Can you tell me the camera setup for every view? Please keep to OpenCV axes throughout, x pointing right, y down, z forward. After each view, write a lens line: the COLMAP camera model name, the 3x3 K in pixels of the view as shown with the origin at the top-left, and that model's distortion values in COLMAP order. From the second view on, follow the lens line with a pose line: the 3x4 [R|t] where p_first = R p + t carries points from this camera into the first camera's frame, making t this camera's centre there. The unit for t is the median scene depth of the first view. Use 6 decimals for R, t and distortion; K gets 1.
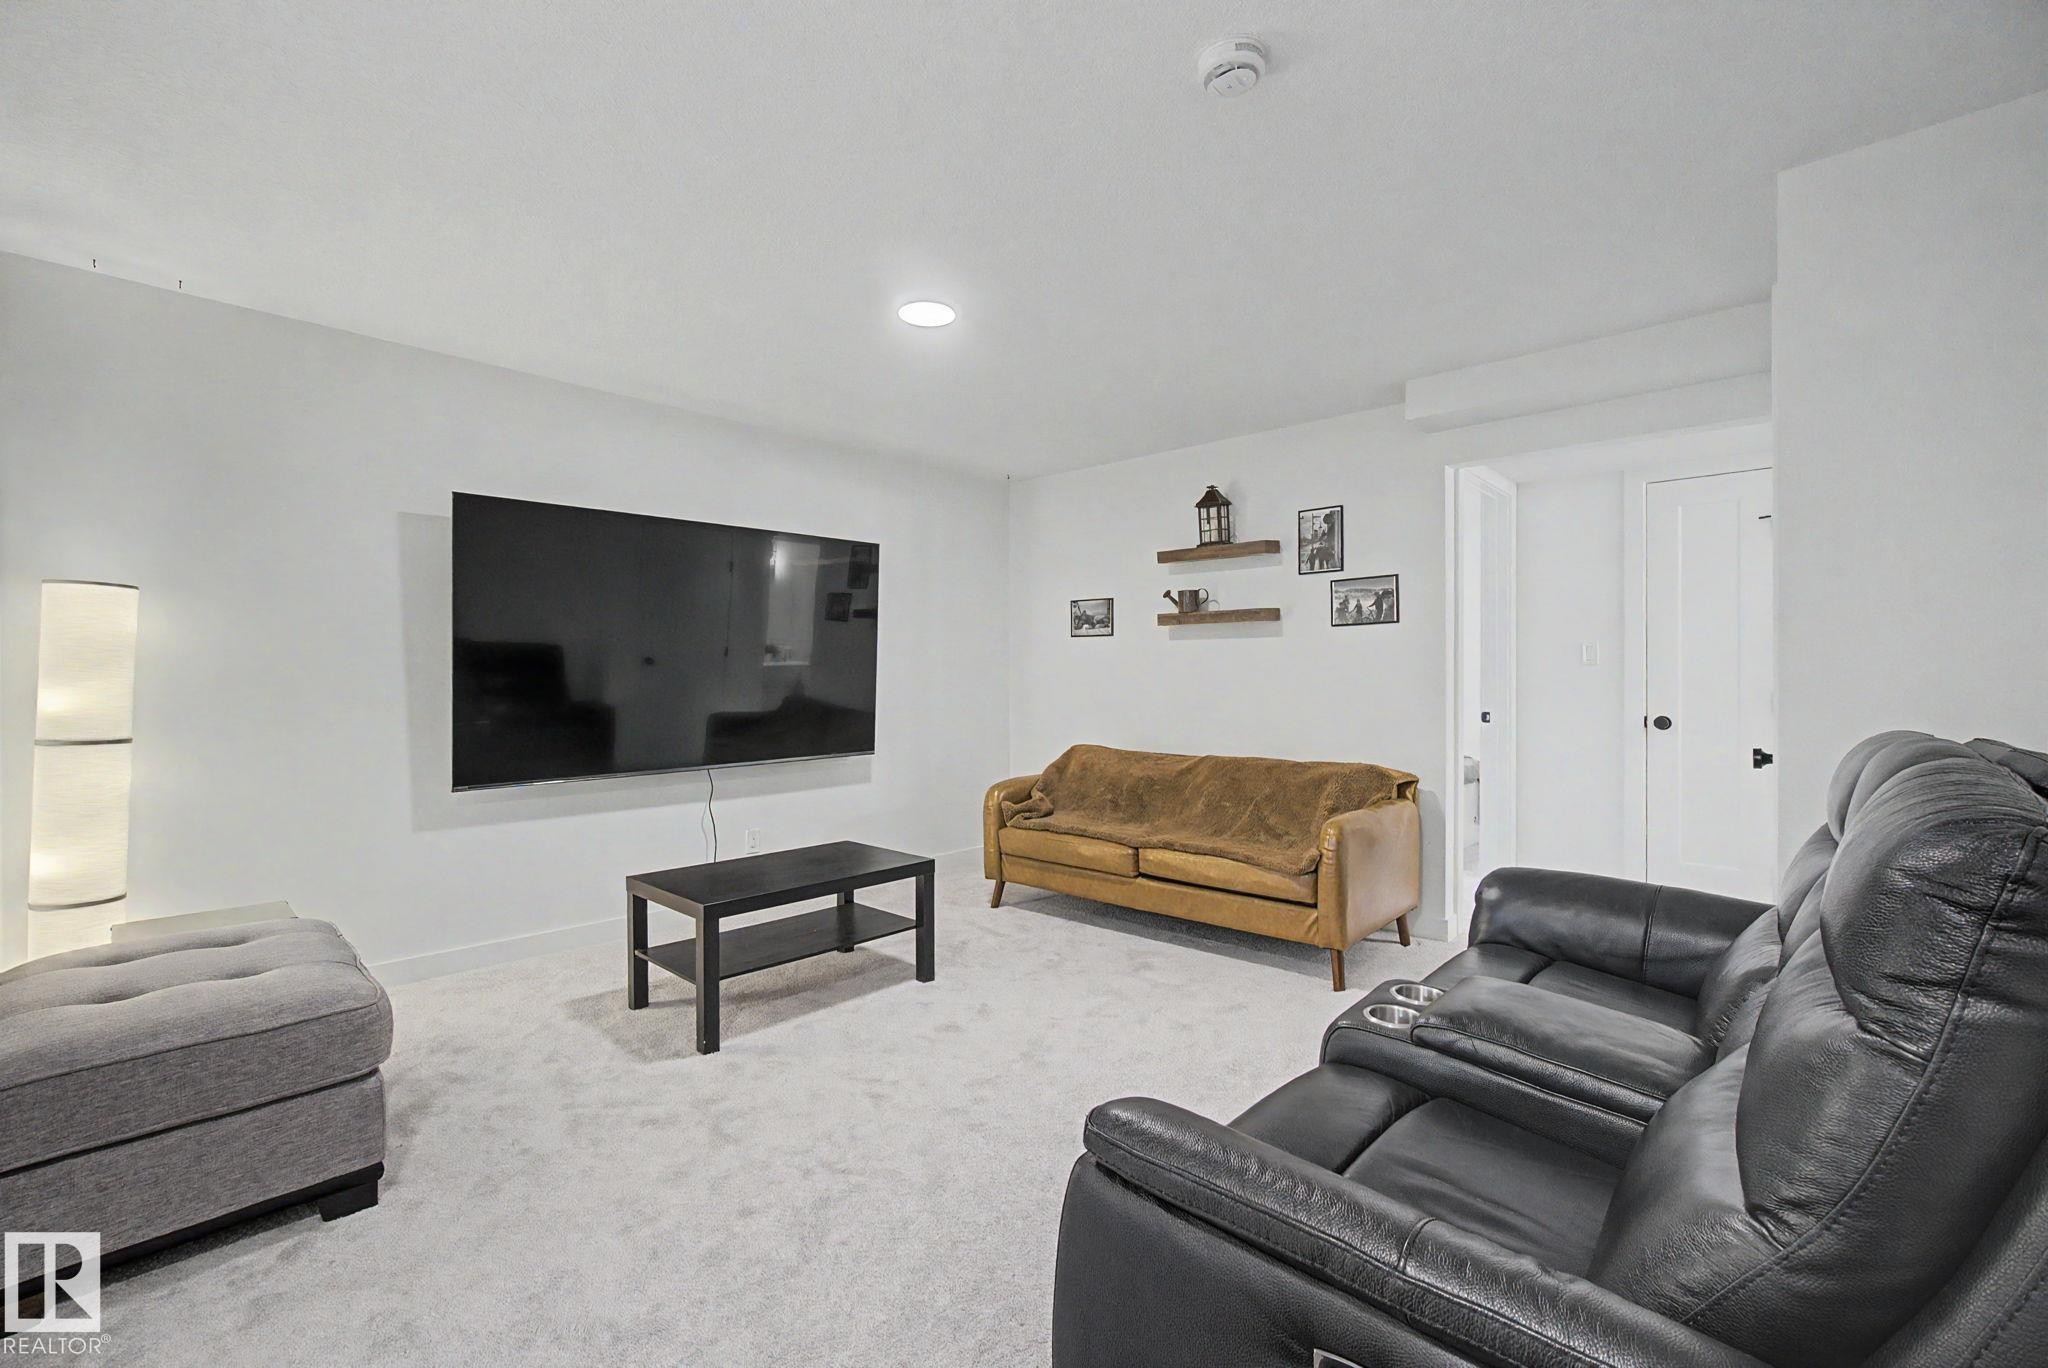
lens RADIAL K [[888.1, 0, 1009.5], [0, 888.1, 679.0], [0, 0, 1]] dist [-0.008541, 0.000265]
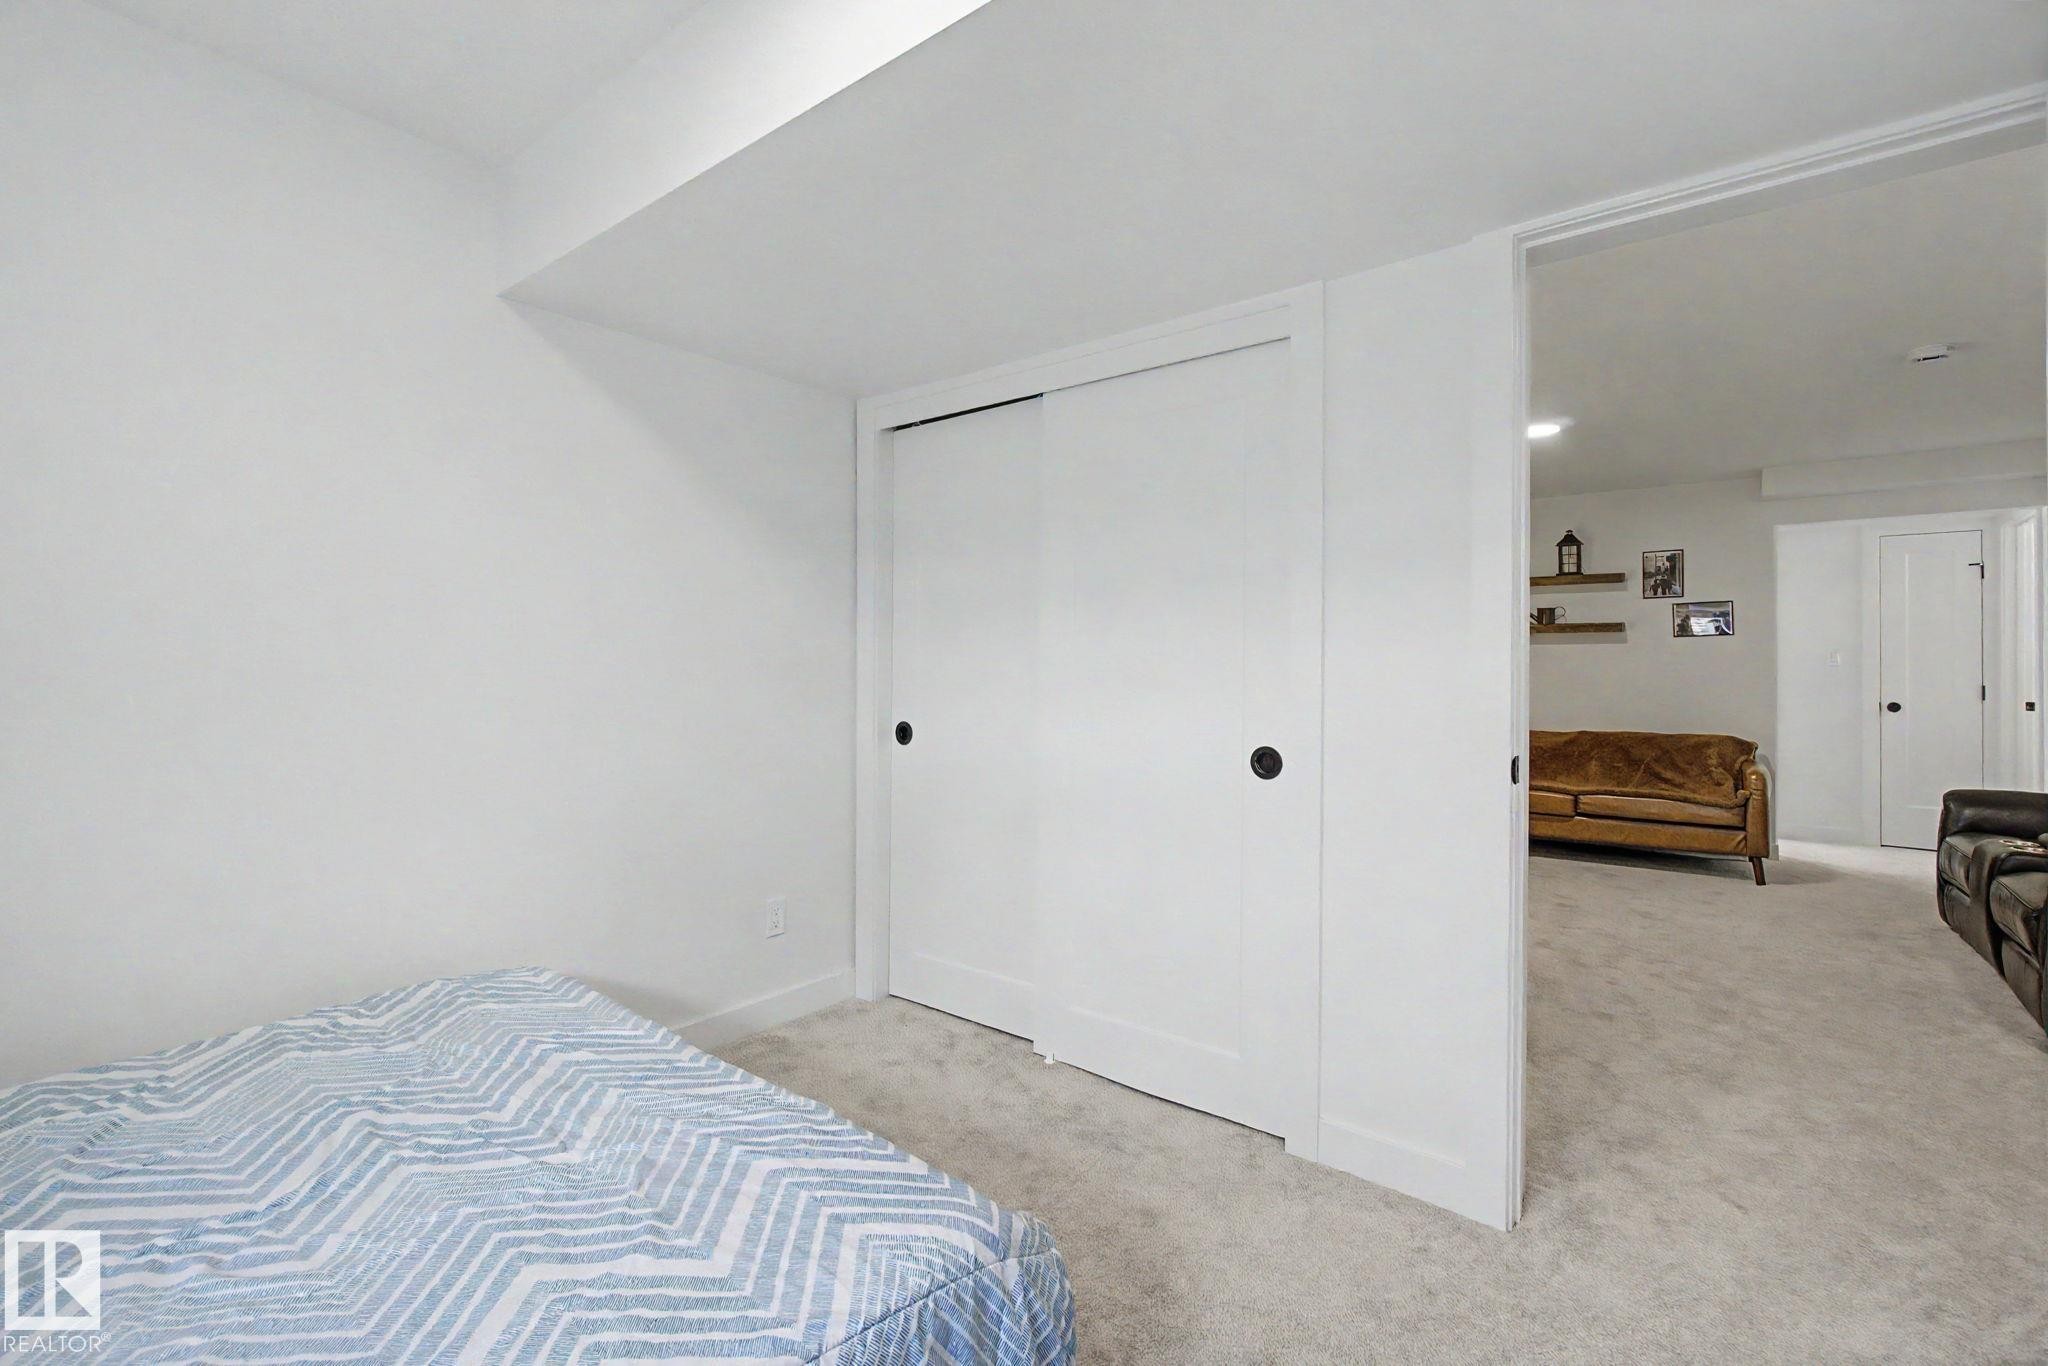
lens RADIAL K [[888.1, 0, 1009.5], [0, 888.1, 678.0], [0, 0, 1]] dist [-0.008541, 0.000265]
pose [[0.996890, 0.004984, 0.078649, -0.769014], [-0.005816, 0.999929, 0.010357, -0.003596], [-0.078592, -0.010782, 0.996849, -0.288882]]
